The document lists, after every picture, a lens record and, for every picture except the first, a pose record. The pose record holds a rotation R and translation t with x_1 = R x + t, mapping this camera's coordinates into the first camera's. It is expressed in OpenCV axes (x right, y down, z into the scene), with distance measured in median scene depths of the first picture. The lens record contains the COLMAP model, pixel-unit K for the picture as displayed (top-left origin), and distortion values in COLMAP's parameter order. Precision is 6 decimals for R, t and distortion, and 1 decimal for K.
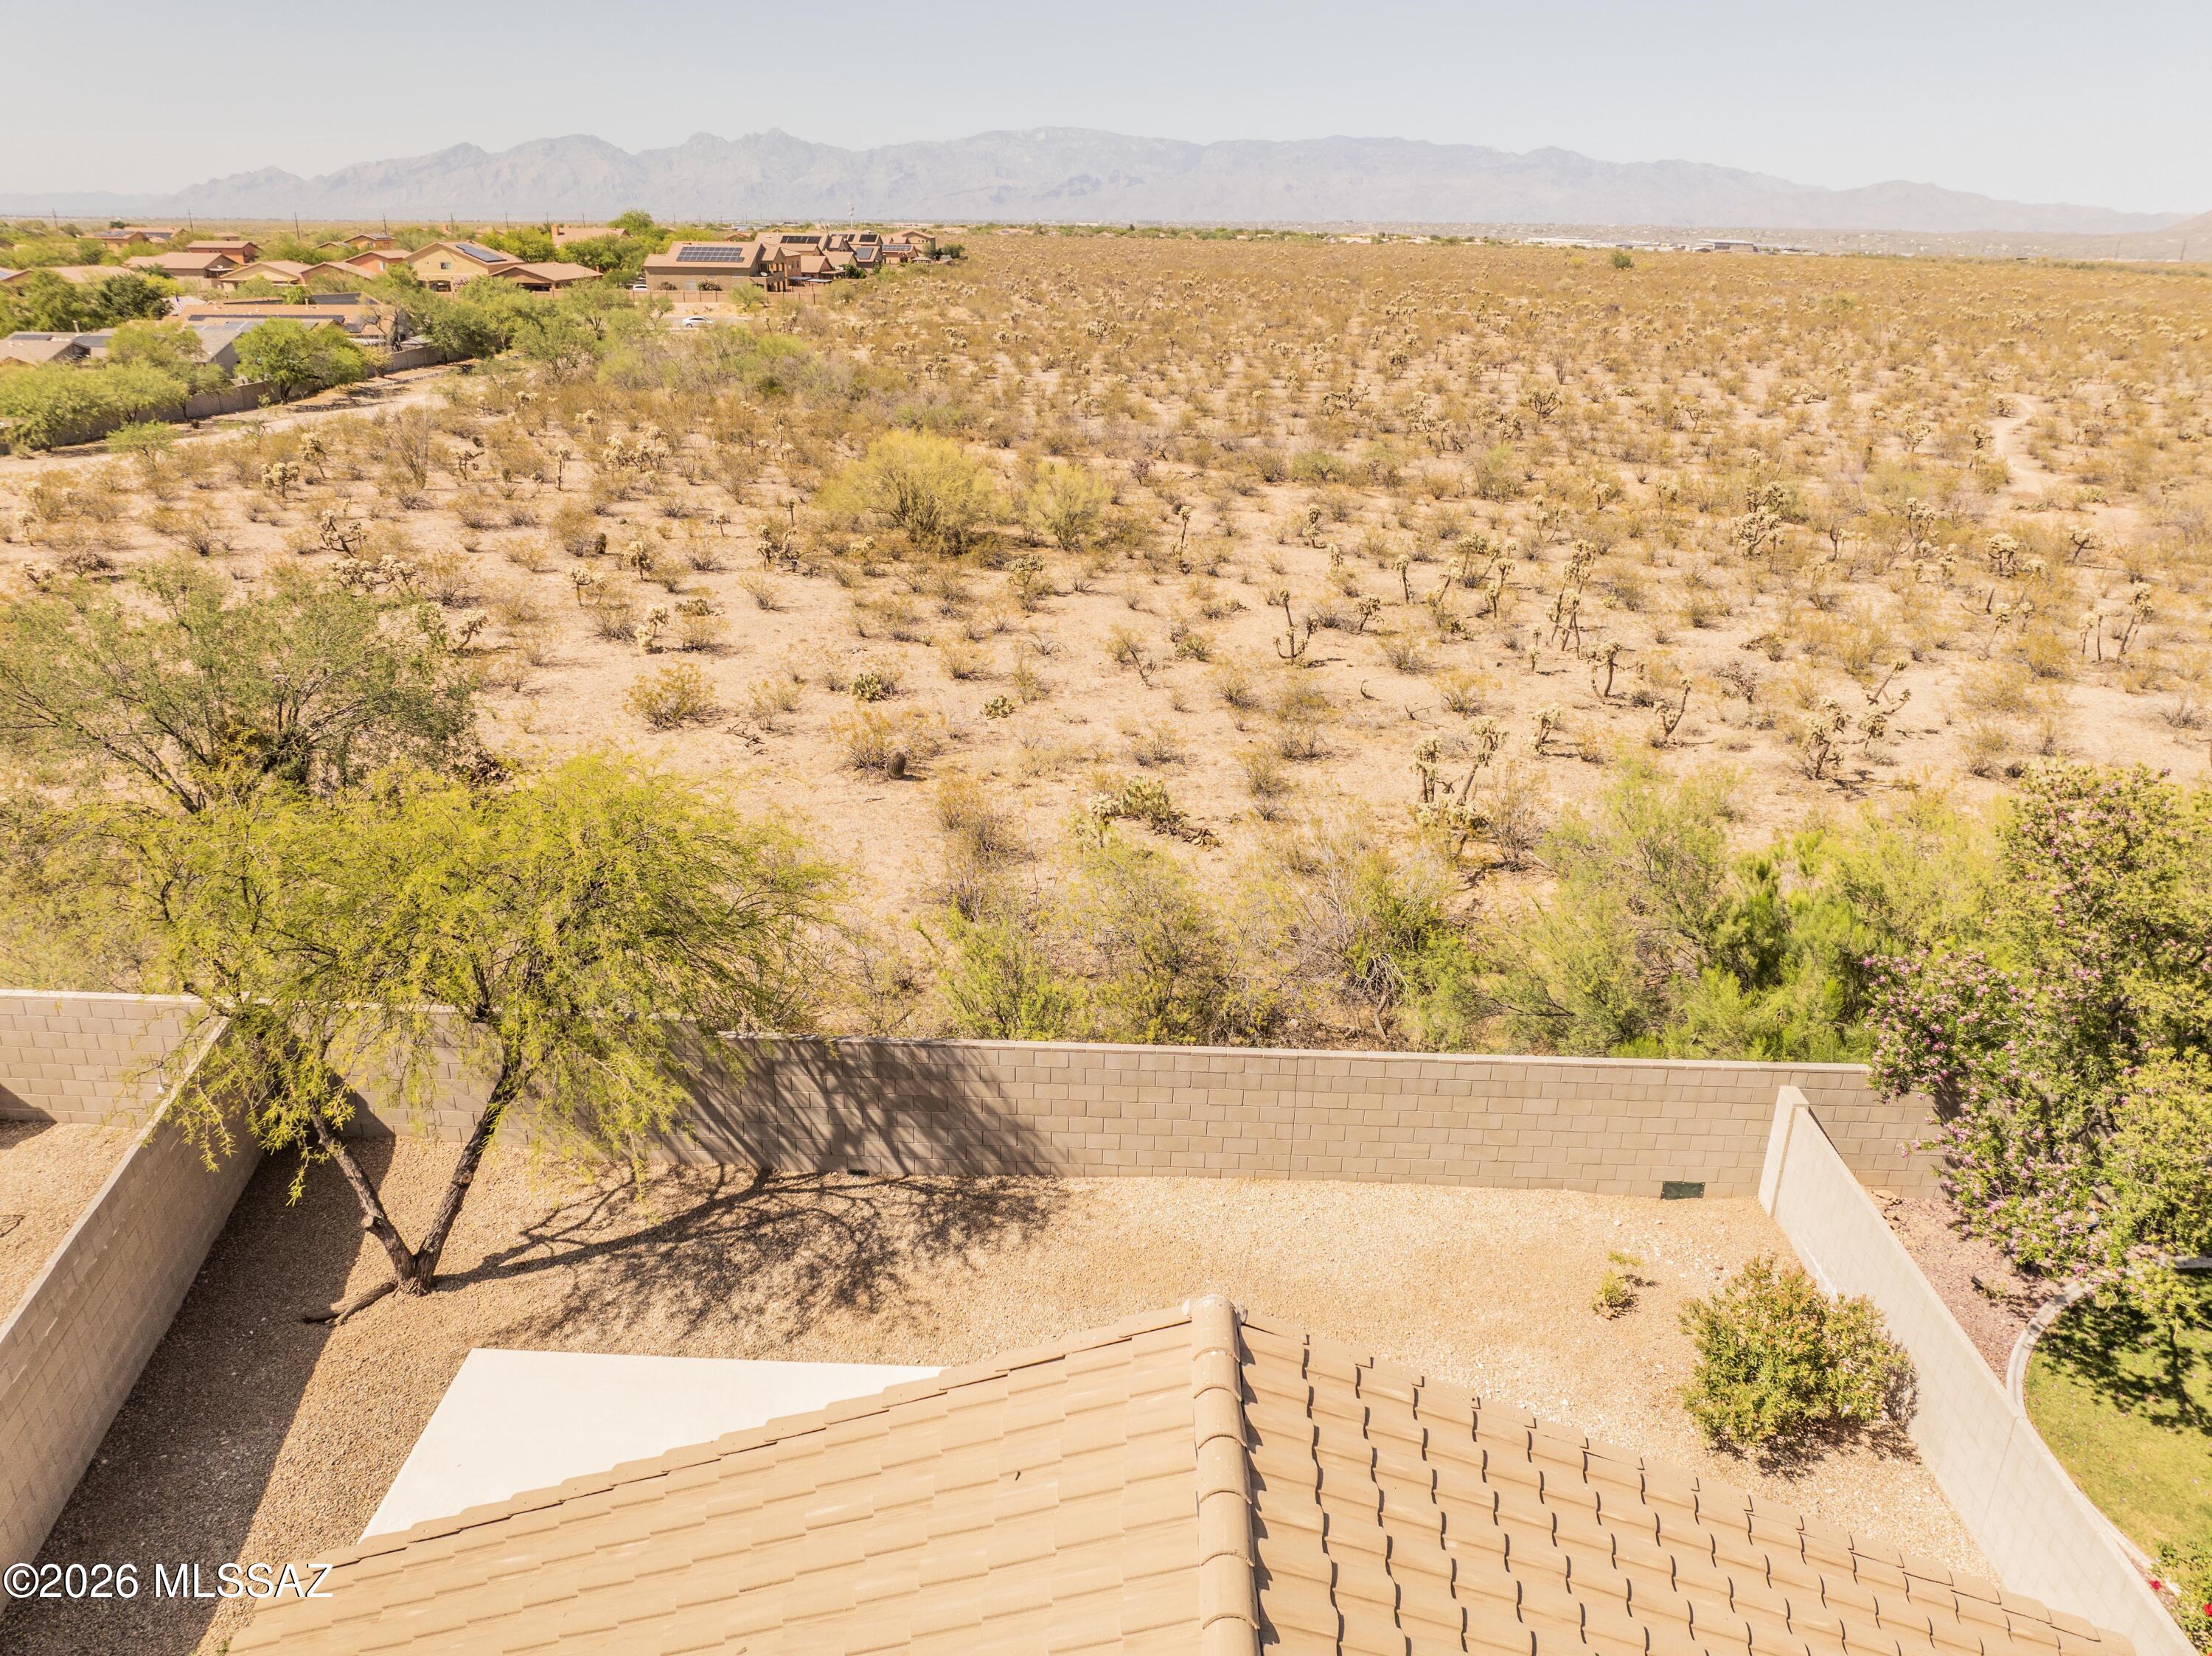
lens RADIAL K [[1551.4, 0, 1117.3], [0, 1551.4, 830.1], [0, 0, 1]] dist [-0.046458, -0.000407]
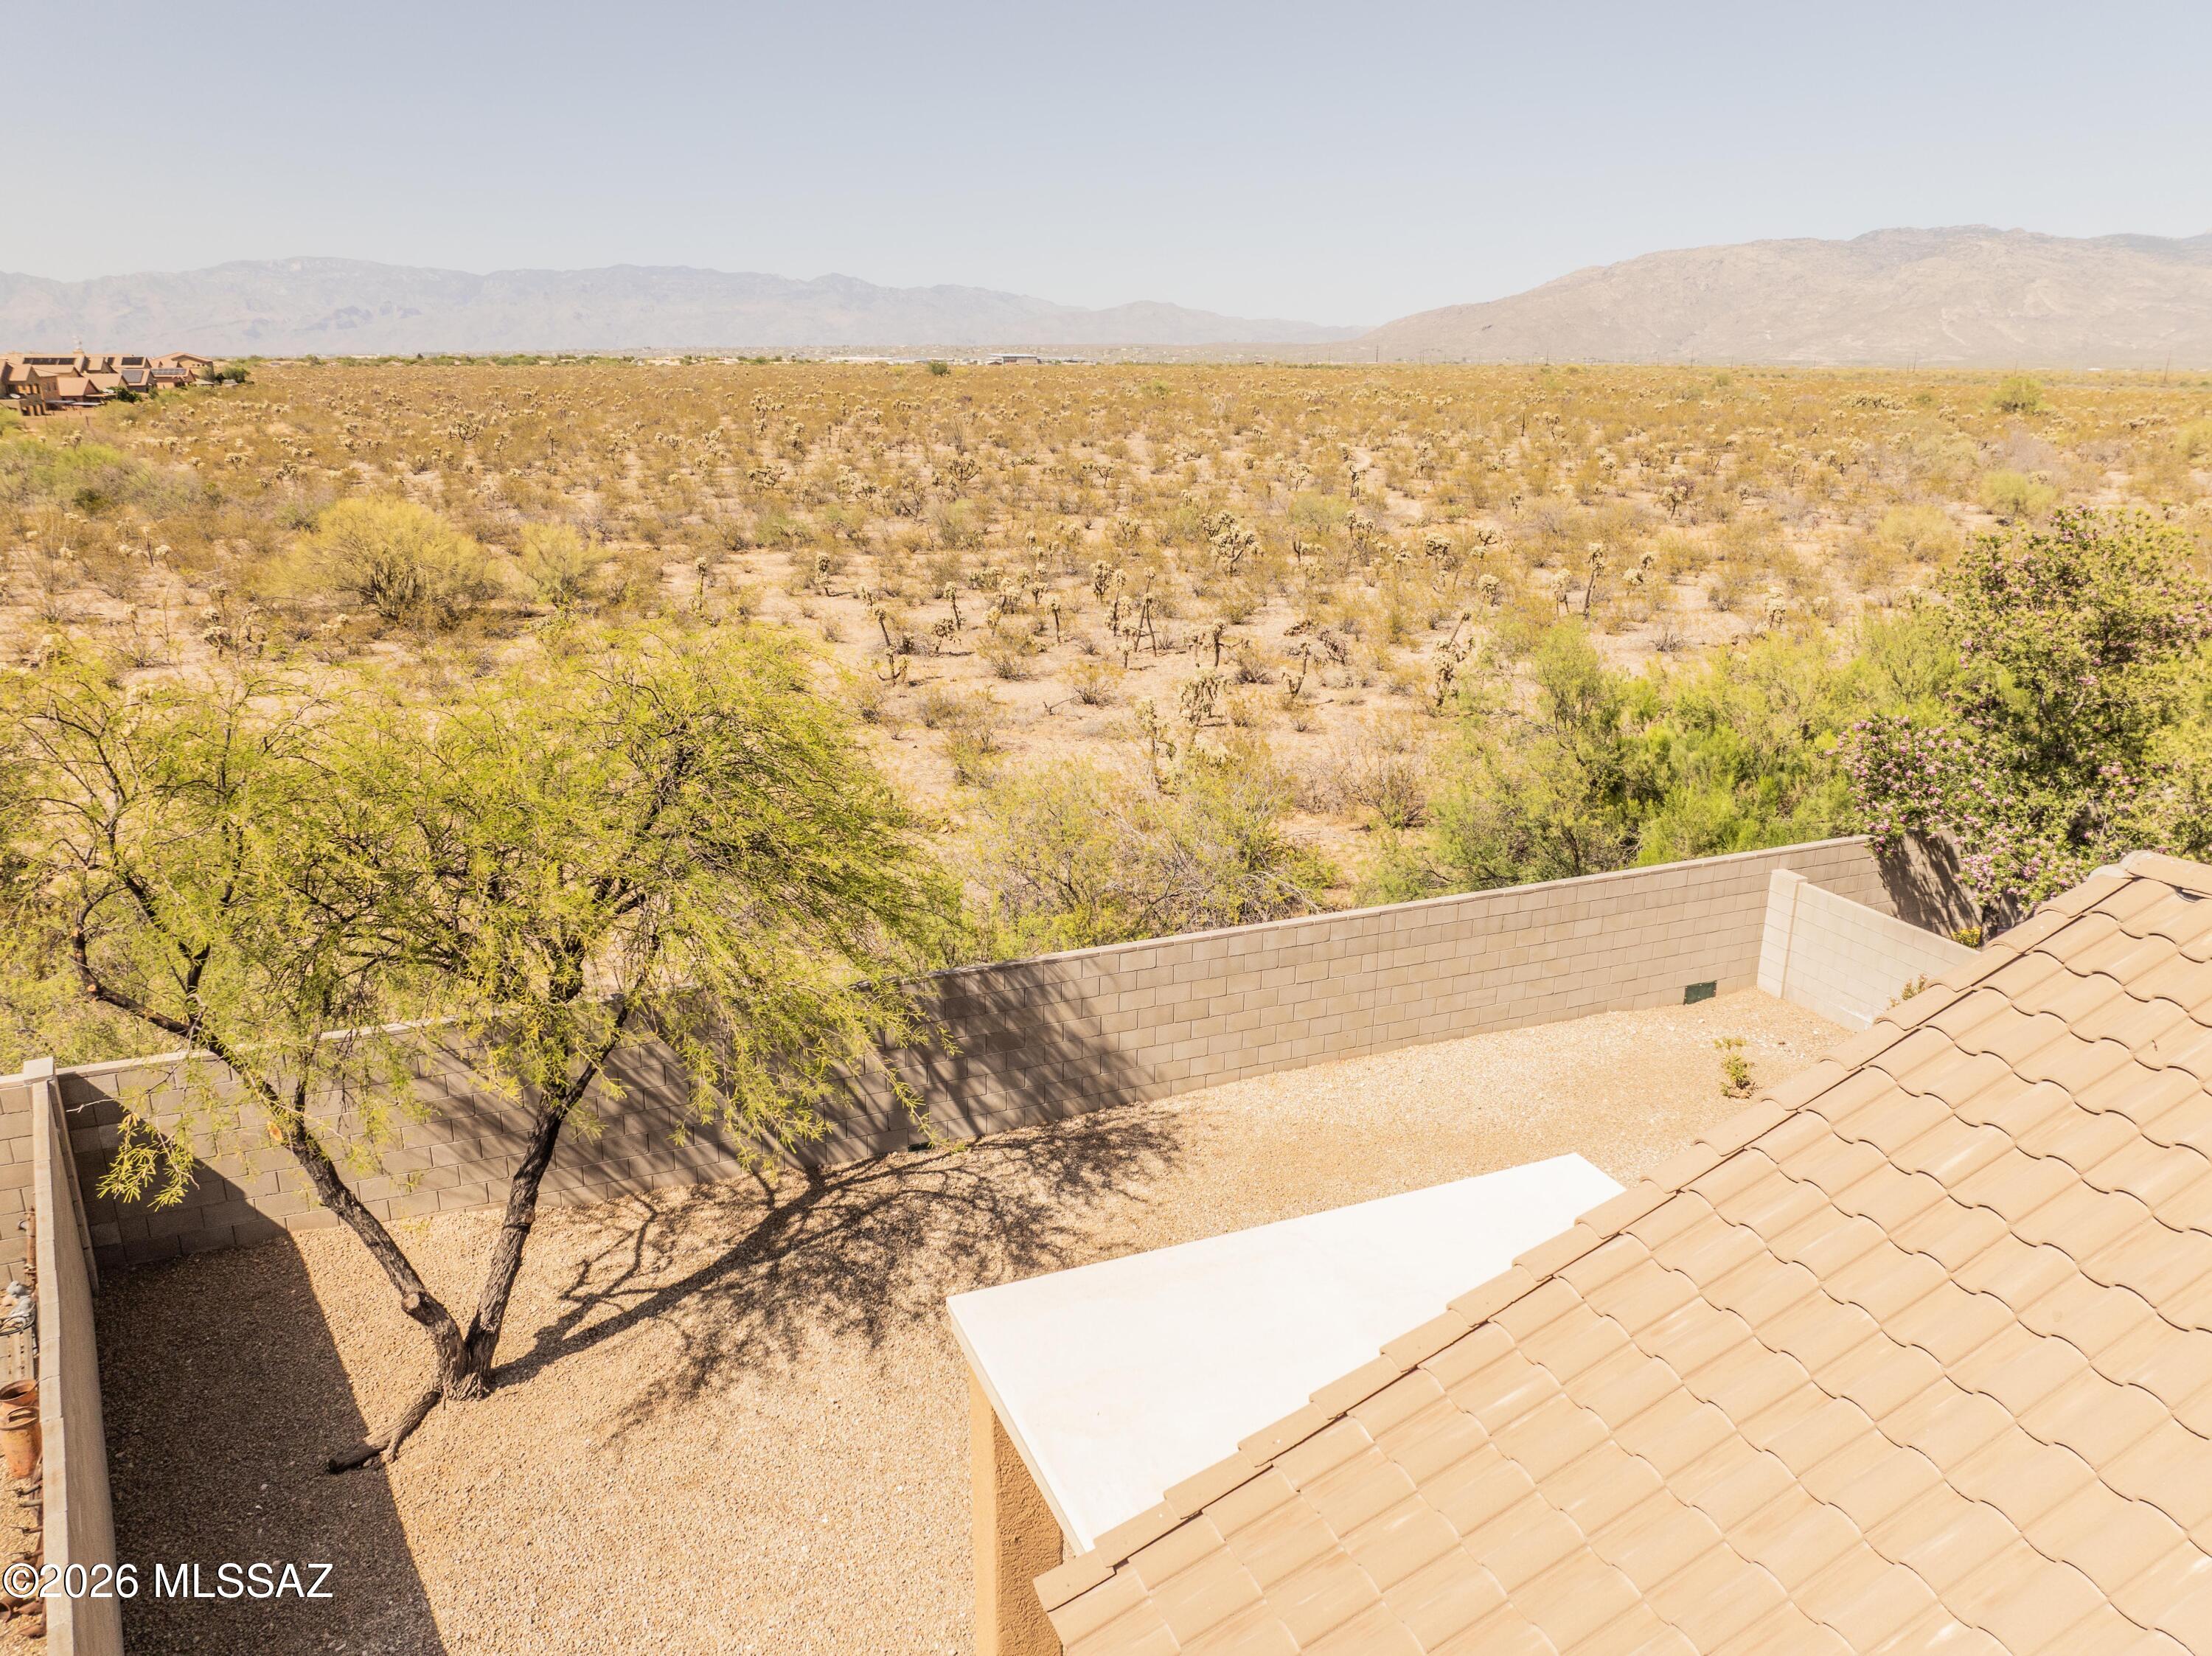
lens RADIAL K [[1554.0, 0, 1116.1], [0, 1554.0, 827.2], [0, 0, 1]] dist [-0.062771, 0.033282]
pose [[0.911594, -0.130778, 0.389735, -0.378325], [0.159388, 0.986329, -0.041840, 0.106094], [-0.378935, 0.100260, 0.919976, 0.187489]]
